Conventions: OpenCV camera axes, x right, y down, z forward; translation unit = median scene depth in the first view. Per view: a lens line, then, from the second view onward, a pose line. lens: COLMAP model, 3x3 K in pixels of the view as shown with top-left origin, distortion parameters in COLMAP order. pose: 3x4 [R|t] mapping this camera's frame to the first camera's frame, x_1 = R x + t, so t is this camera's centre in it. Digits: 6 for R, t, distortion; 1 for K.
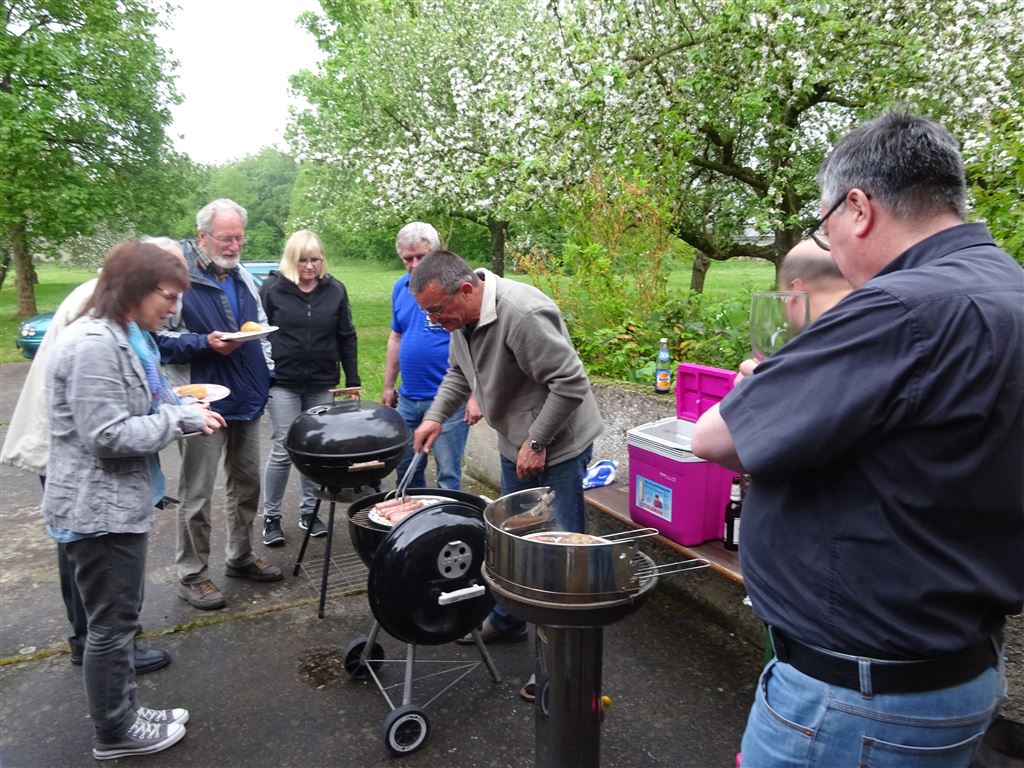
lens RADIAL K [[749.4, 0, 517.0], [0, 749.4, 384.4], [0, 0, 1]] dist [0.010228, -0.020526]
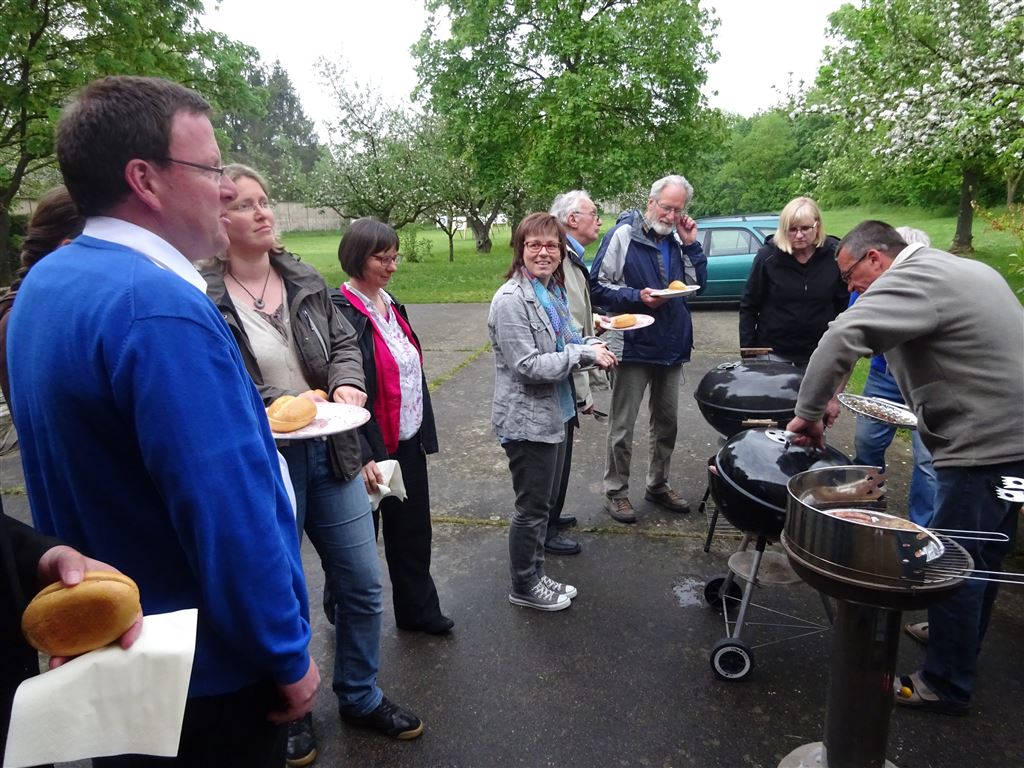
lens RADIAL K [[749.4, 0, 517.0], [0, 749.4, 384.4], [0, 0, 1]] dist [0.010228, -0.020526]
pose [[0.785772, 0.121309, -0.606504, 0.062652], [-0.081521, 0.992336, 0.092864, -0.005923], [0.613121, -0.023527, 0.789639, -0.017272]]
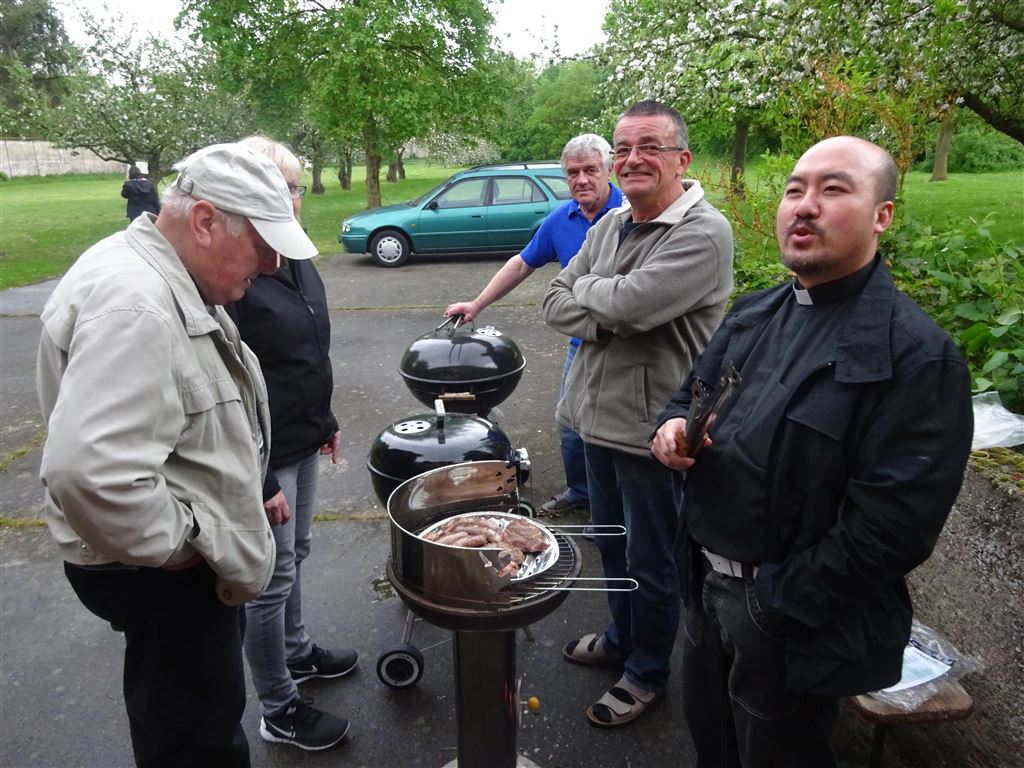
lens RADIAL K [[751.5, 0, 509.4], [0, 751.5, 385.2], [0, 0, 1]] dist [0.011752, -0.021340]
pose [[0.906501, 0.115555, -0.406082, 0.099656], [-0.060668, 0.987486, 0.145570, -0.020954], [0.417822, -0.107323, 0.902168, 0.050995]]
